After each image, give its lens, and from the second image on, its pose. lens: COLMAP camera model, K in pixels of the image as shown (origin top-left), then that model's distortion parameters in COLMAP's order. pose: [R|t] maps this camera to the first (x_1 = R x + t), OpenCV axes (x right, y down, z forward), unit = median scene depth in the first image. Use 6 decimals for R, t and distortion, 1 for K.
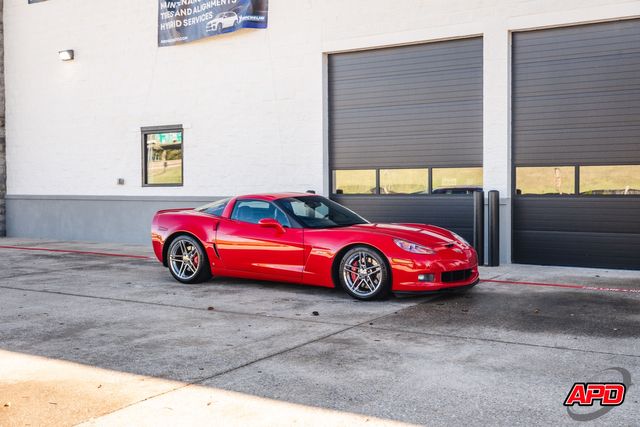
lens RADIAL K [[732.5, 0, 330.6], [0, 732.5, 211.4], [0, 0, 1]] dist [0.001542, -0.002894]
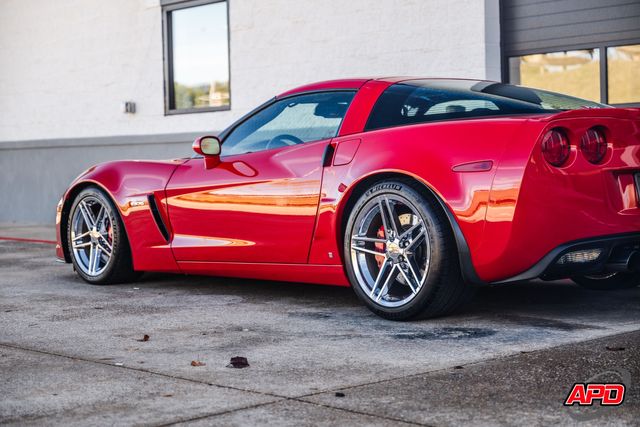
lens RADIAL K [[1256.5, 0, 317.5], [0, 1256.5, 228.2], [0, 0, 1]] dist [0.007537, 0.070695]
pose [[0.959367, -0.001853, -0.282157, 0.144054], [0.008191, 0.999740, 0.021287, 0.042223], [0.282044, -0.022733, 0.959132, 0.291939]]
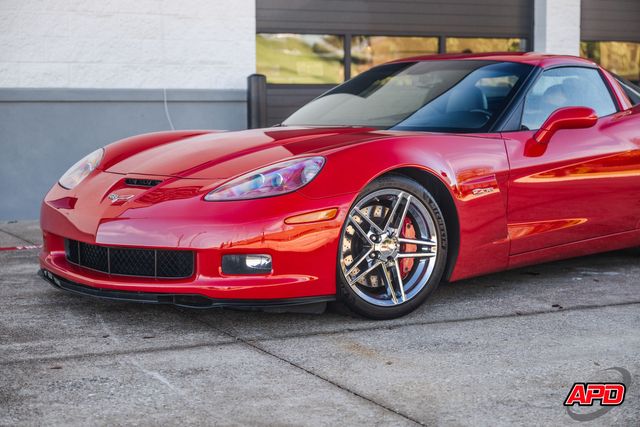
lens RADIAL K [[1204.9, 0, 319.7], [0, 1204.9, 215.1], [0, 0, 1]] dist [0.013782, 0.007342]
pose [[0.539330, -0.063588, 0.839690, -0.855105], [0.039003, 0.997961, 0.050522, 0.031740], [-0.841191, 0.005503, 0.540710, 0.719284]]
